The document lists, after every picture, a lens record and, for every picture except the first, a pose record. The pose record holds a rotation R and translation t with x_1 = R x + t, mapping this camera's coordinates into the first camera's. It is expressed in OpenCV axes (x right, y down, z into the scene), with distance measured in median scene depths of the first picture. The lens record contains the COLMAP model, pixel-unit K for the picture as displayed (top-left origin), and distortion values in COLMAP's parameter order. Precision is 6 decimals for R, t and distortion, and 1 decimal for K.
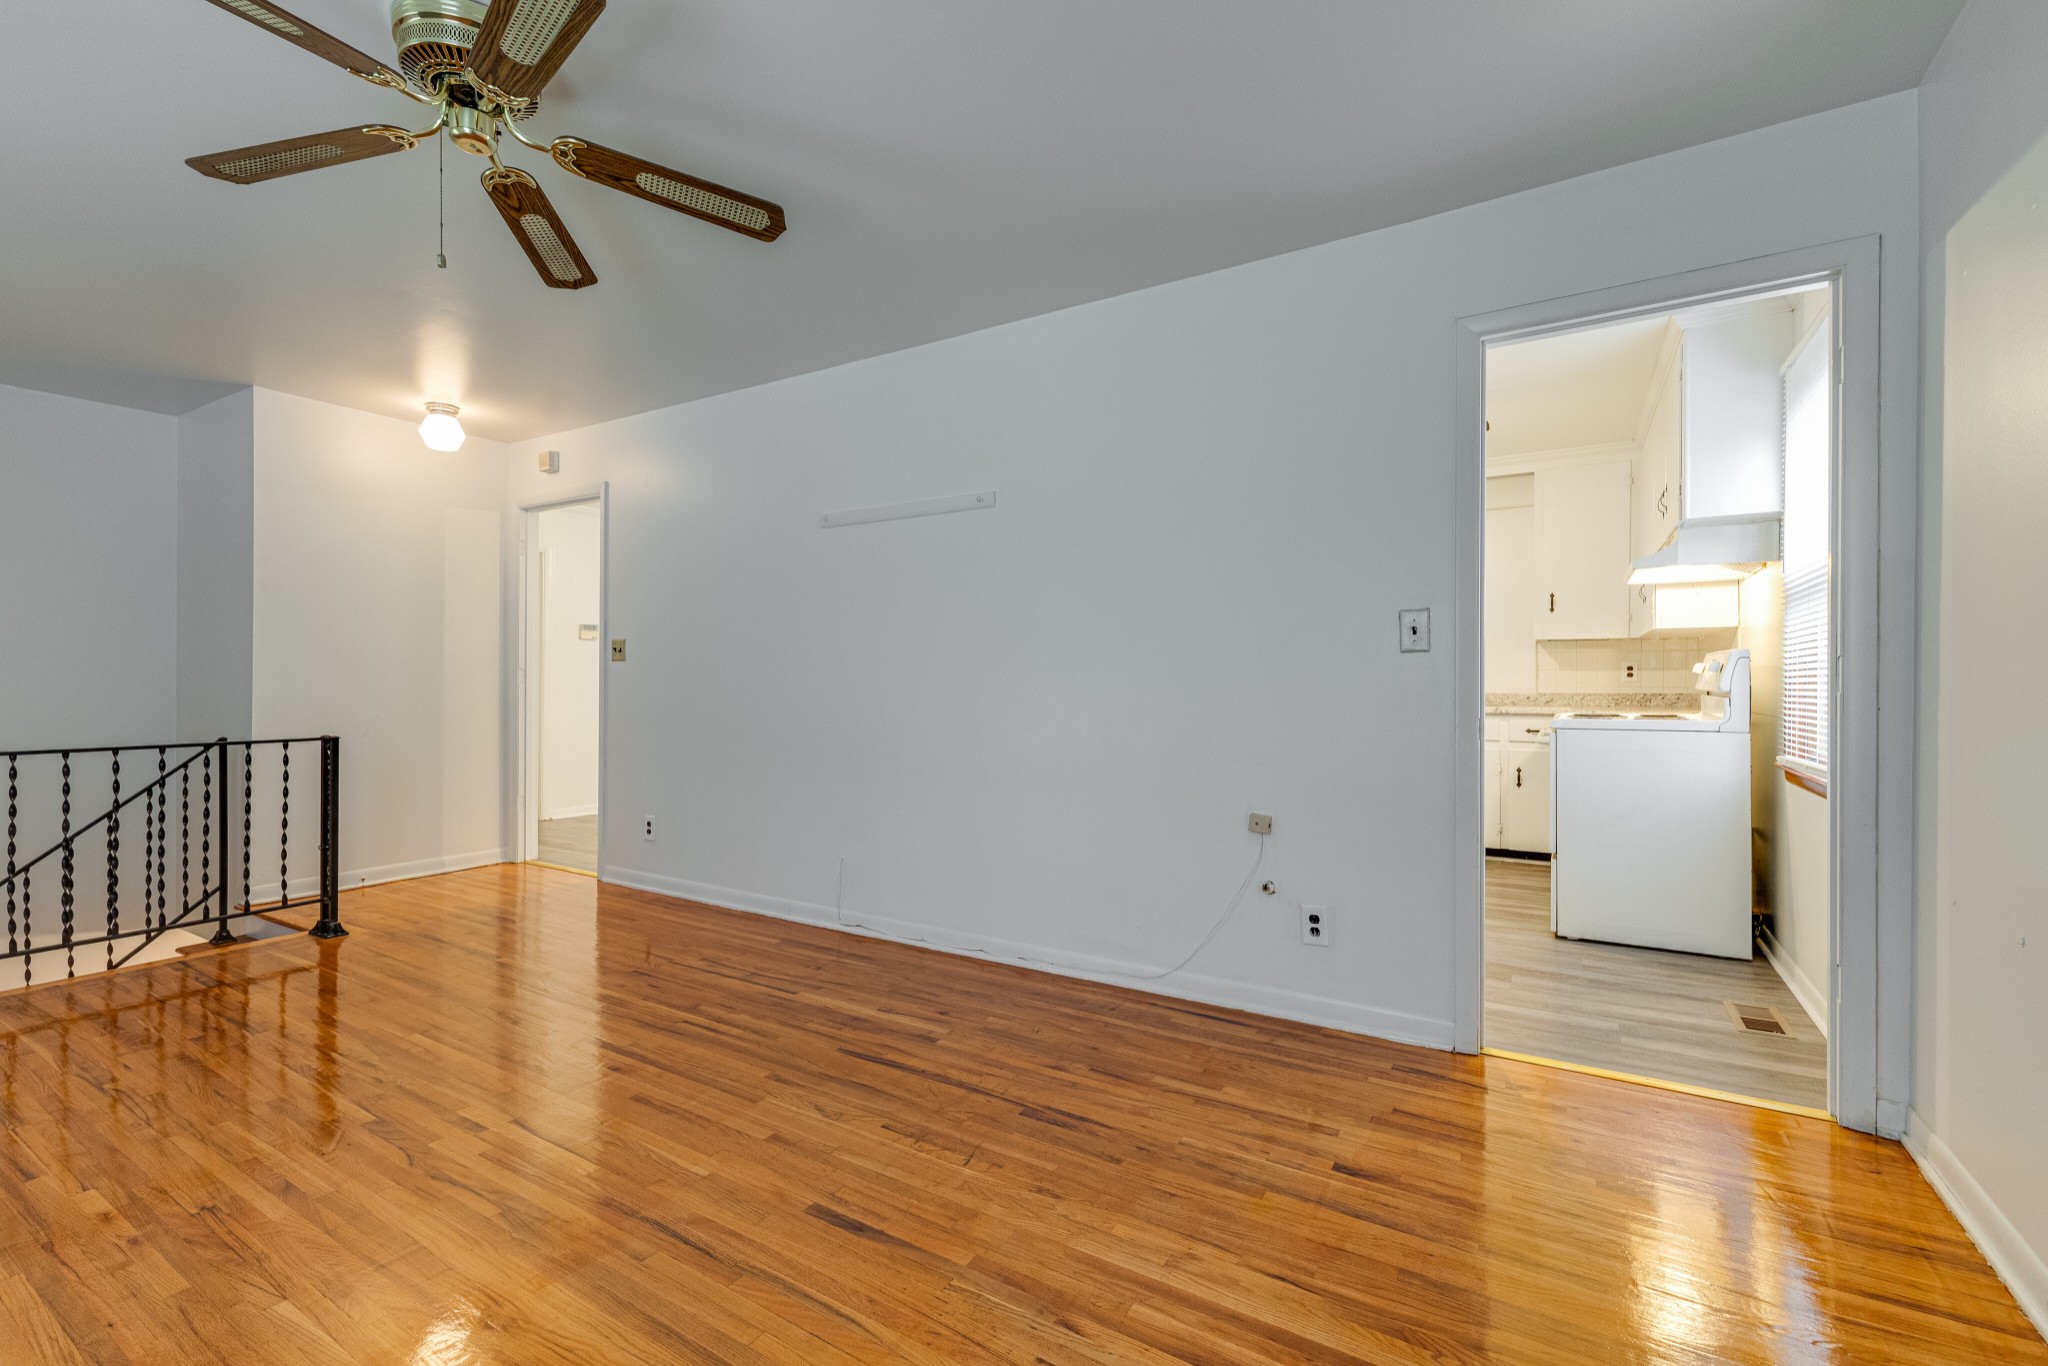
lens RADIAL K [[883.8, 0, 1017.0], [0, 883.8, 688.2], [0, 0, 1]] dist [0.001805, -0.000792]
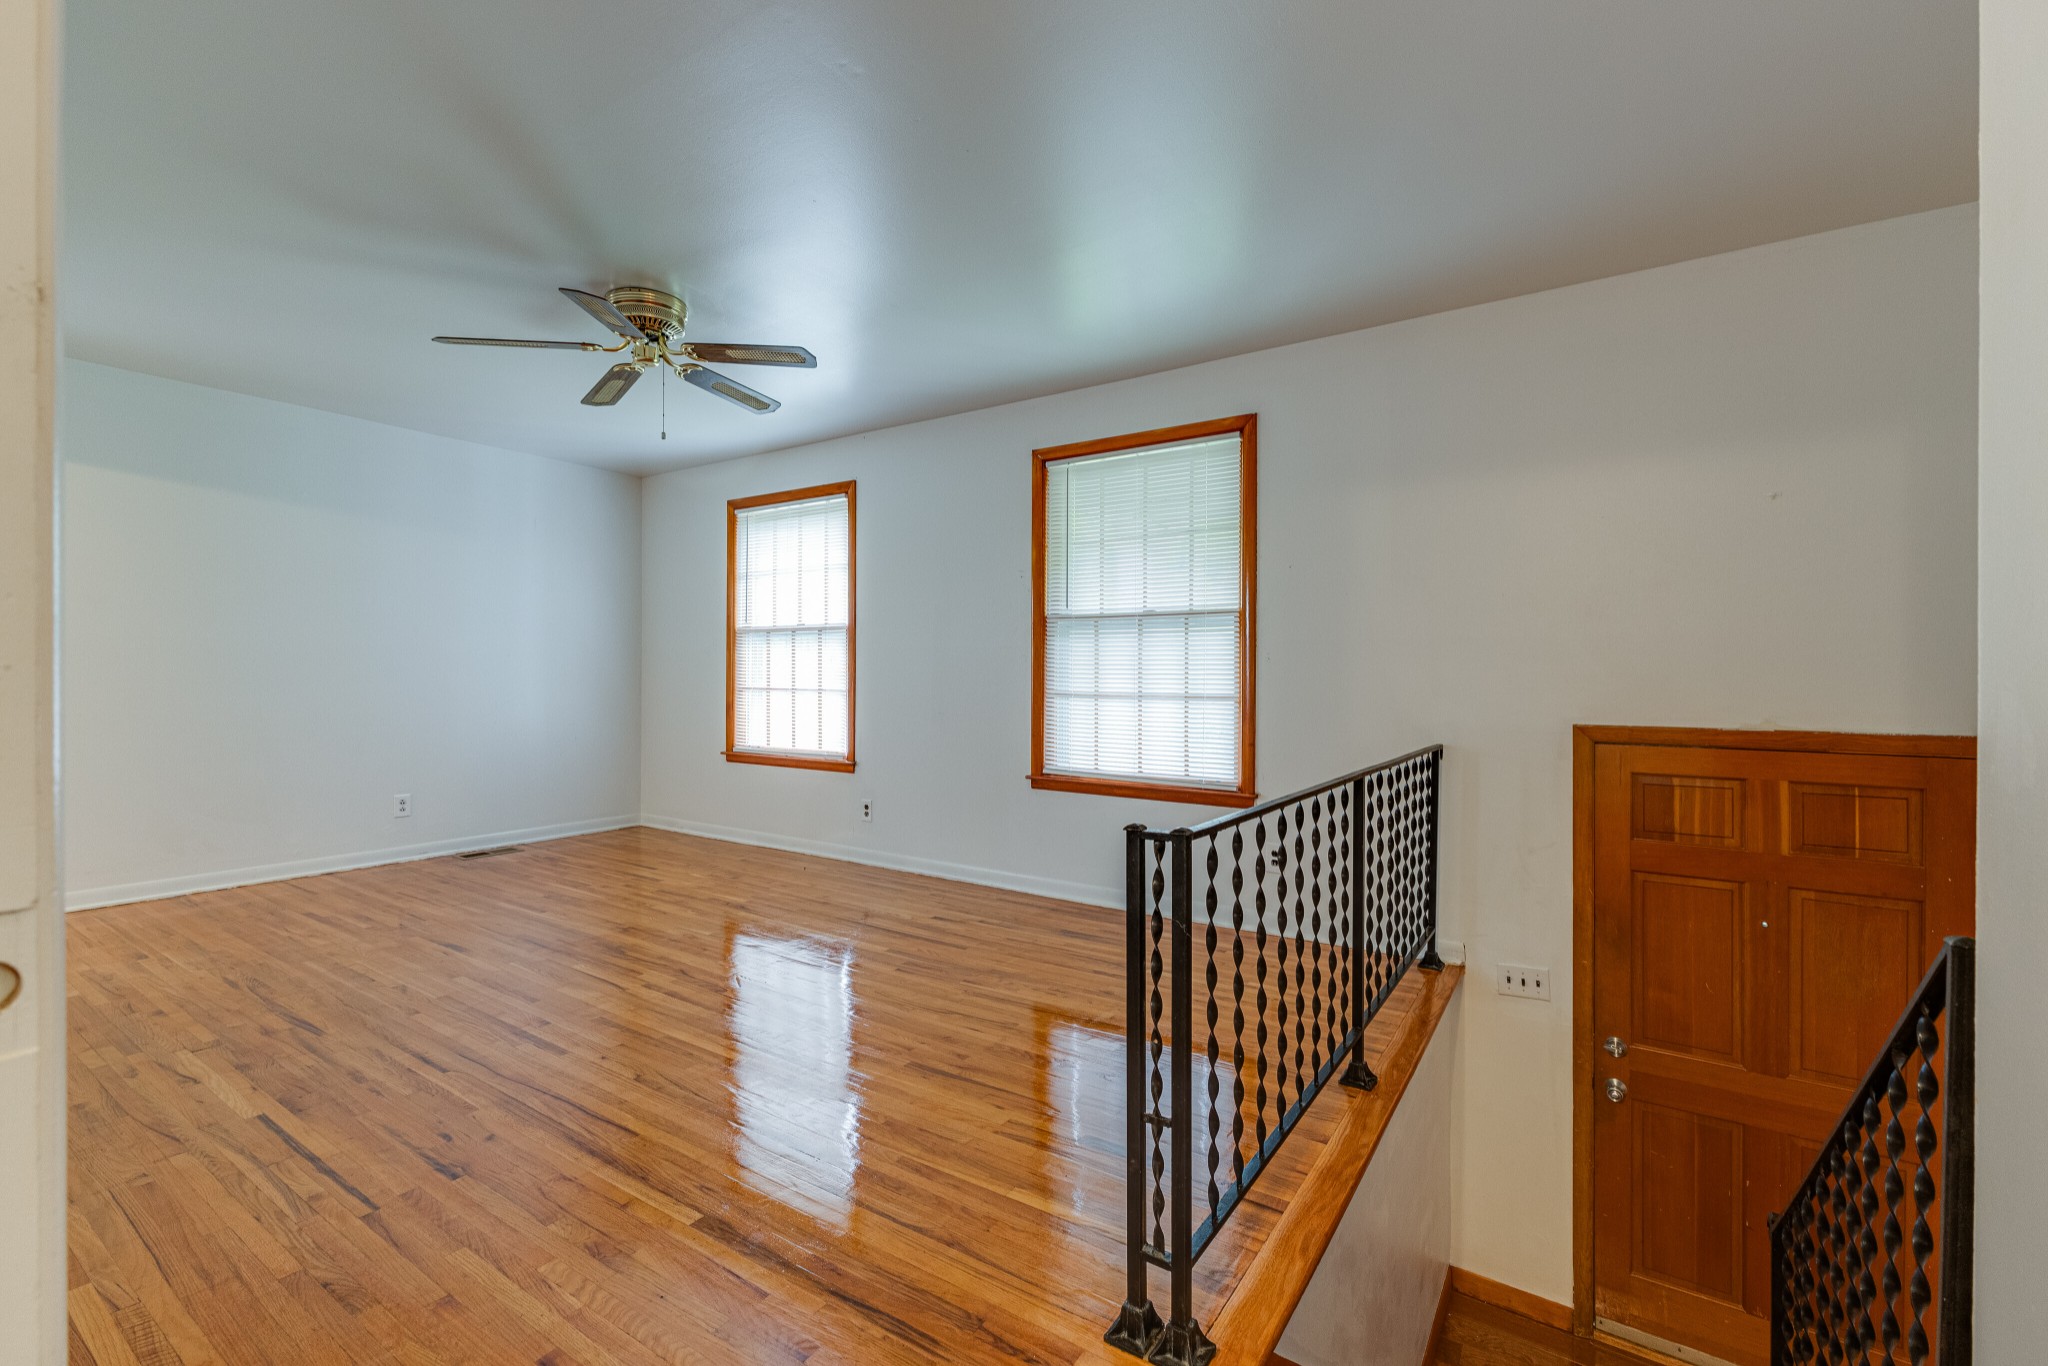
lens RADIAL K [[883.8, 0, 1029.4], [0, 883.8, 679.0], [0, 0, 1]] dist [0.001805, -0.000792]
pose [[-0.999314, -0.015392, 0.033681, -0.991795], [-0.015303, 0.999879, 0.002881, -0.017325], [-0.033722, 0.002364, -0.999428, 1.887288]]
